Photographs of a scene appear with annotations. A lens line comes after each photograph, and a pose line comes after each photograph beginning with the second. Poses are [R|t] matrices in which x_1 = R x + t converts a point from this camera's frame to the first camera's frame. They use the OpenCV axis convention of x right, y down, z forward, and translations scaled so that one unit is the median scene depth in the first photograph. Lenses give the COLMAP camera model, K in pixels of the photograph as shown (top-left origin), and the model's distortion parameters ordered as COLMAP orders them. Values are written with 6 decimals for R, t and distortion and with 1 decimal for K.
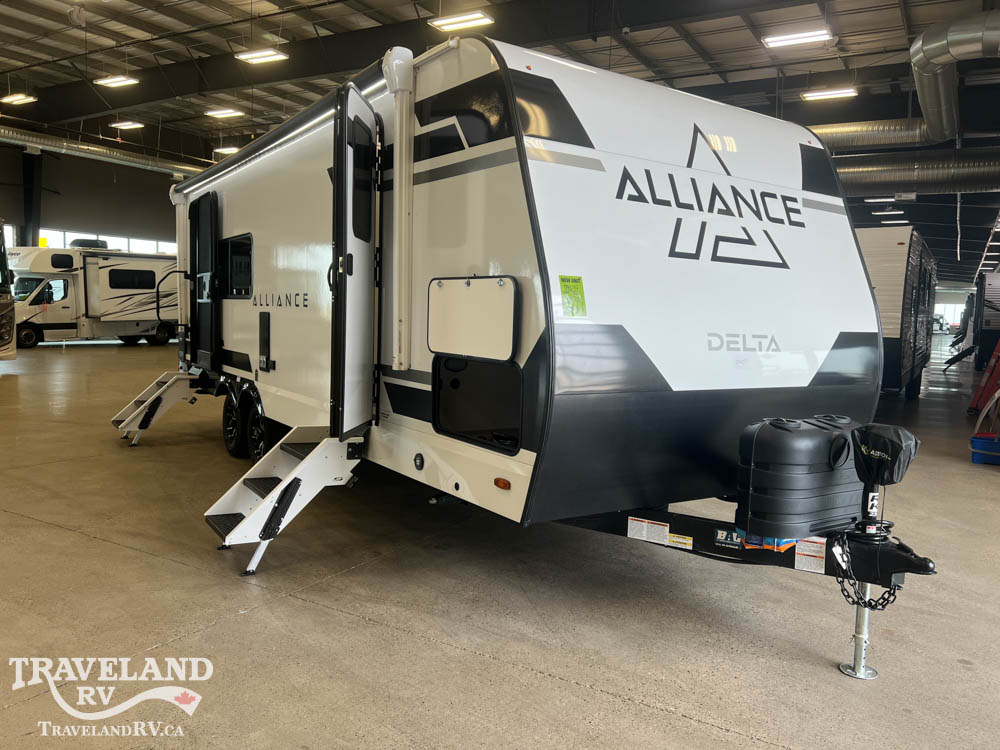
lens RADIAL K [[761.4, 0, 500.0], [0, 761.4, 375.0], [0, 0, 1]] dist [0.023408, -0.004434]
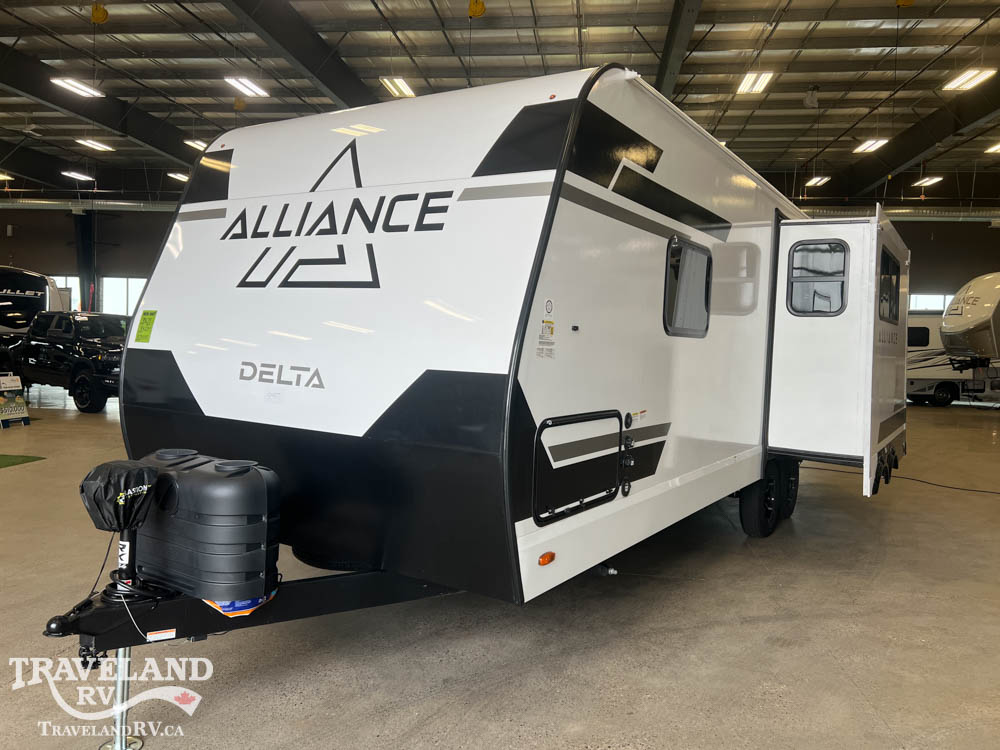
lens RADIAL K [[756.3, 0, 502.5], [0, 756.3, 368.9], [0, 0, 1]] dist [0.023734, -0.002317]
pose [[0.403028, 0.018747, -0.914995, 1.218620], [-0.100836, 0.994613, -0.024037, -0.052683], [0.909615, 0.101953, 0.402747, 0.860117]]
